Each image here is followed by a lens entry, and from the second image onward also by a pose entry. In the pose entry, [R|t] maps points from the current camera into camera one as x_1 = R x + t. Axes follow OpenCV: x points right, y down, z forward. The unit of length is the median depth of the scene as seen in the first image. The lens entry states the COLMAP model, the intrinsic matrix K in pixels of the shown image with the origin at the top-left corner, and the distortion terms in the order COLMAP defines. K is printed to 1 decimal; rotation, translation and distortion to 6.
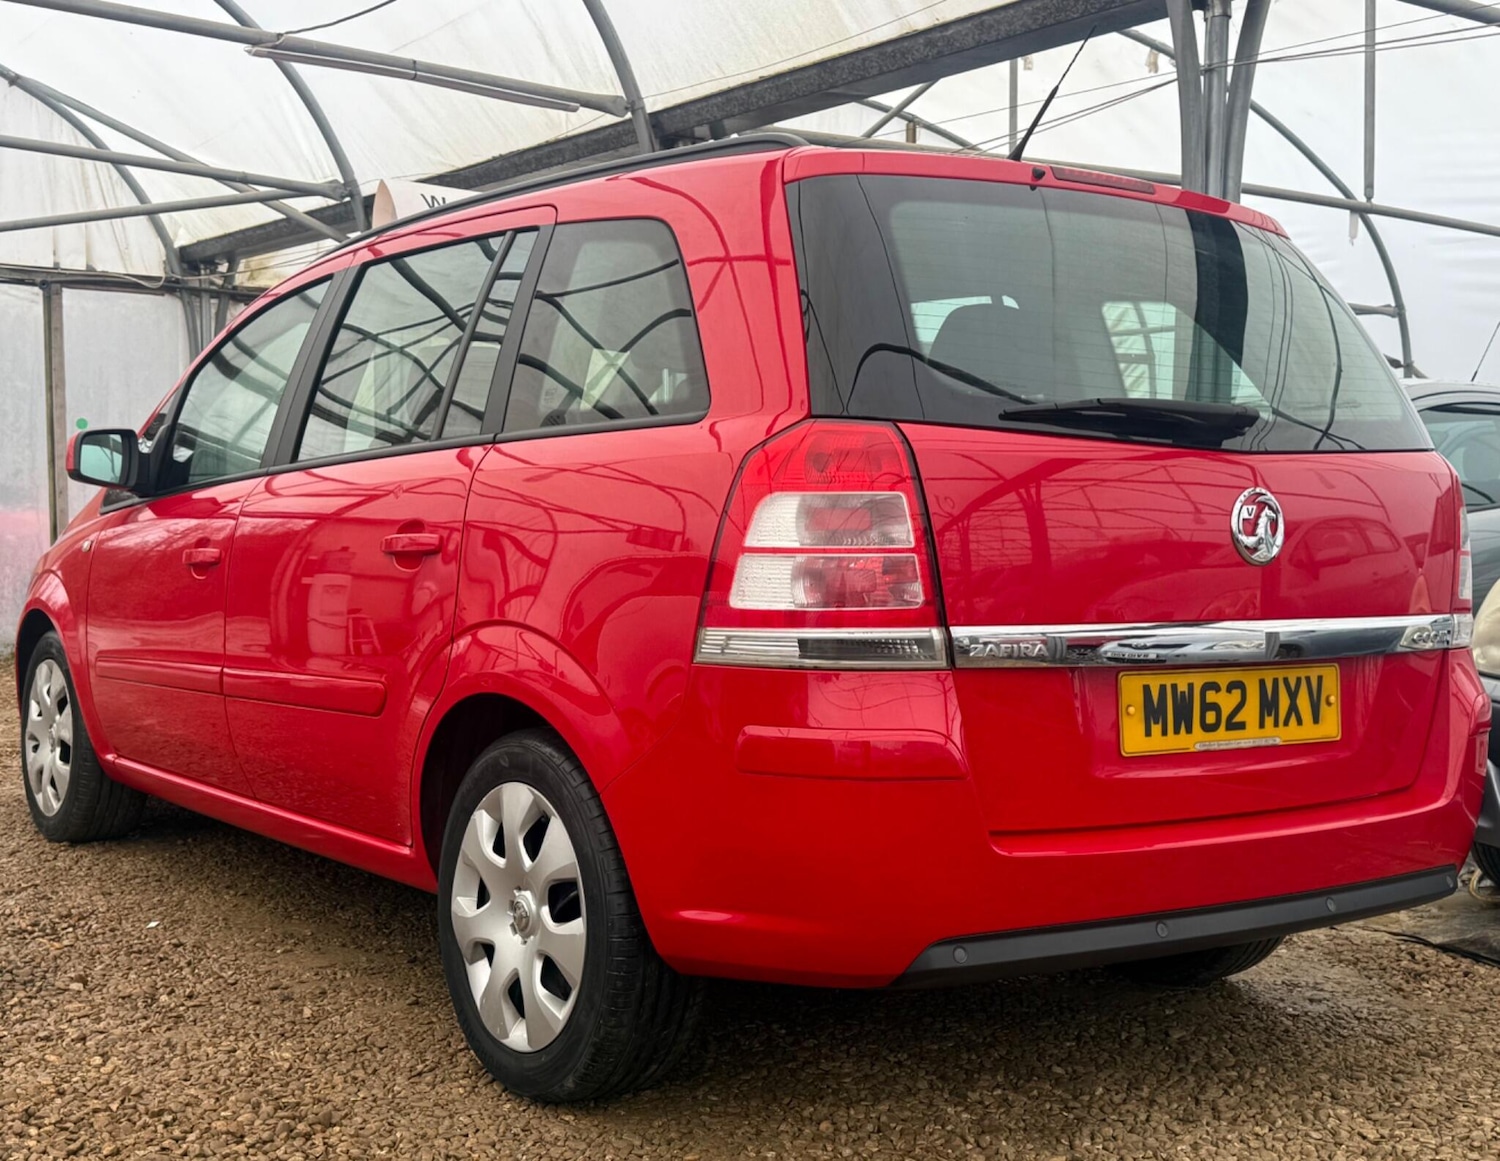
lens RADIAL K [[1834.1, 0, 736.9], [0, 1834.1, 589.8], [0, 0, 1]] dist [0.117828, 0.000000]
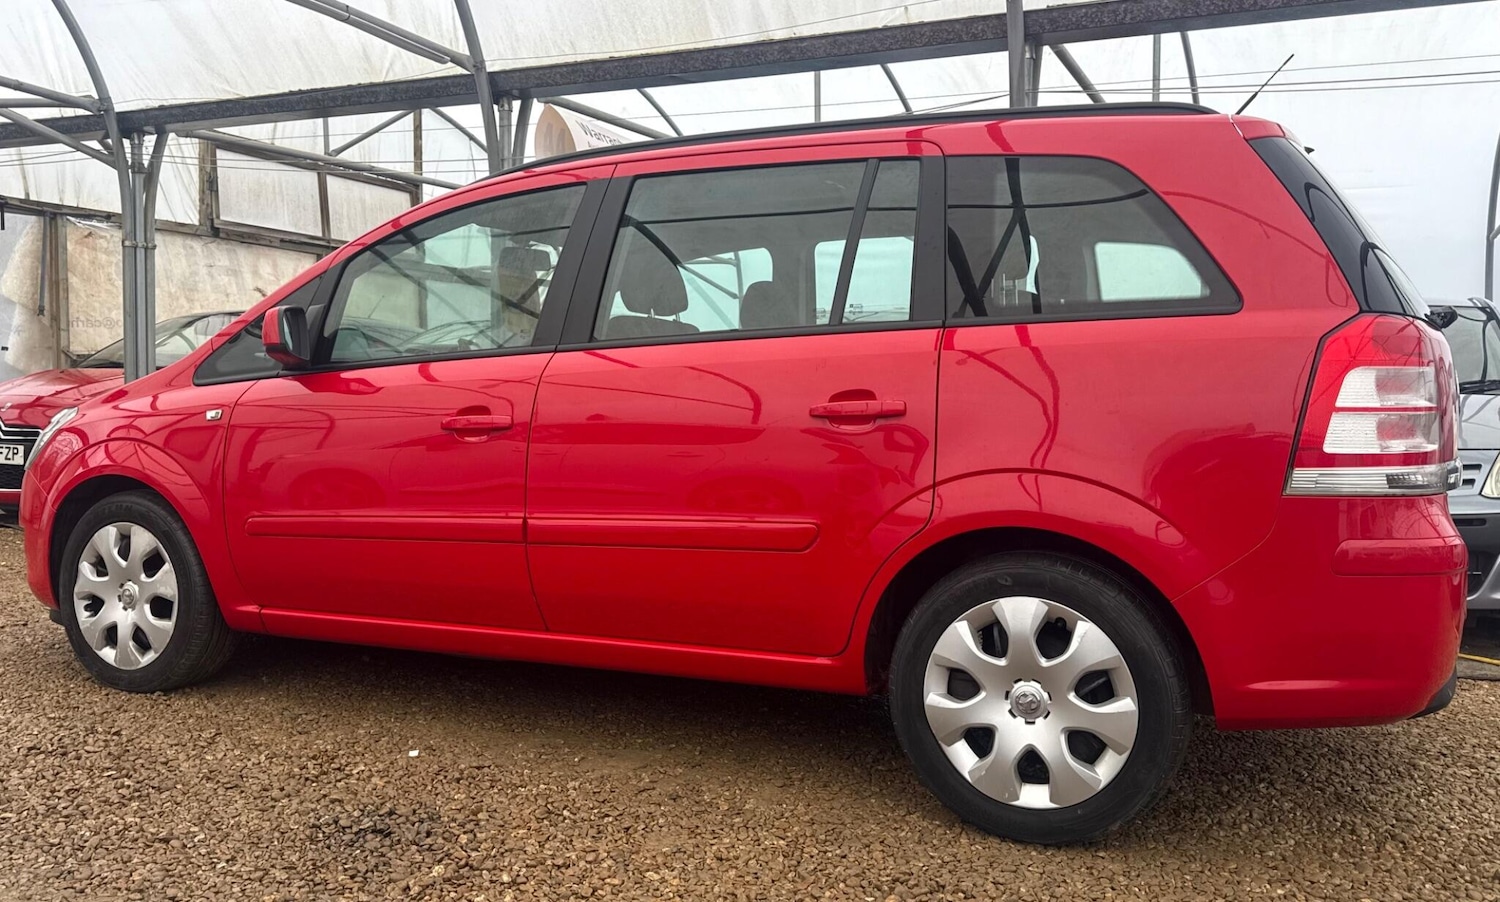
lens RADIAL K [[1245.6, 0, 733.5], [0, 1245.6, 445.1], [0, 0, 1]] dist [0.068388, -0.052258]
pose [[0.875557, -0.021640, 0.482629, -0.451807], [0.019795, 0.999764, 0.008916, -0.006973], [-0.482708, 0.001747, 0.875779, 0.221537]]
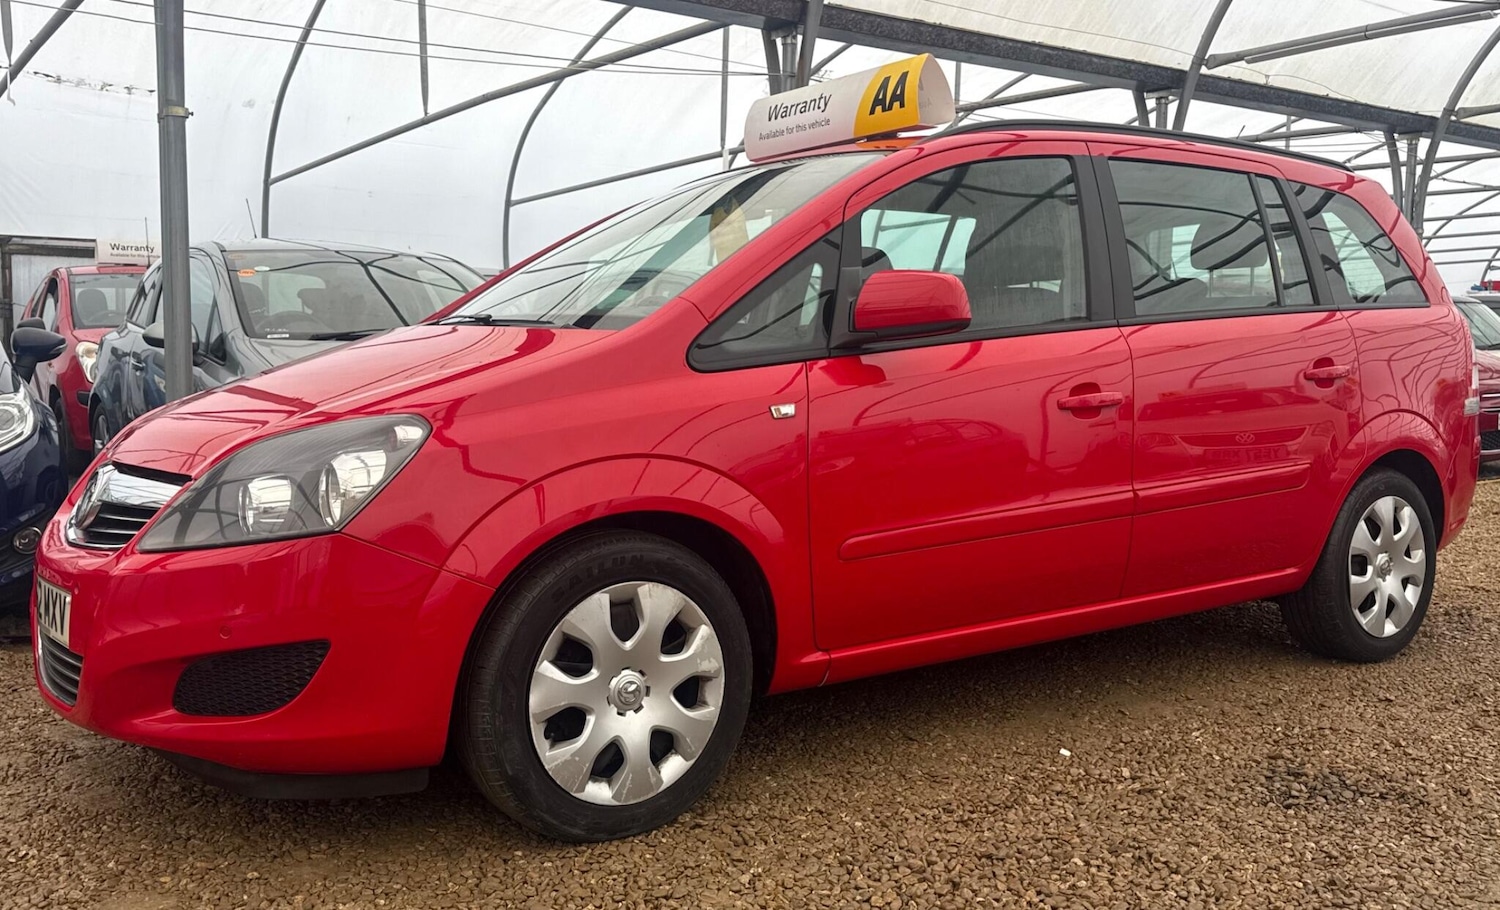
lens RADIAL K [[1282.3, 0, 724.5], [0, 1282.3, 445.7], [0, 0, 1]] dist [0.085404, -0.098335]
pose [[0.036109, -0.097755, 0.994555, -0.925666], [0.042320, 0.994461, 0.096209, -0.064627], [-0.998451, 0.038615, 0.040046, 1.034178]]
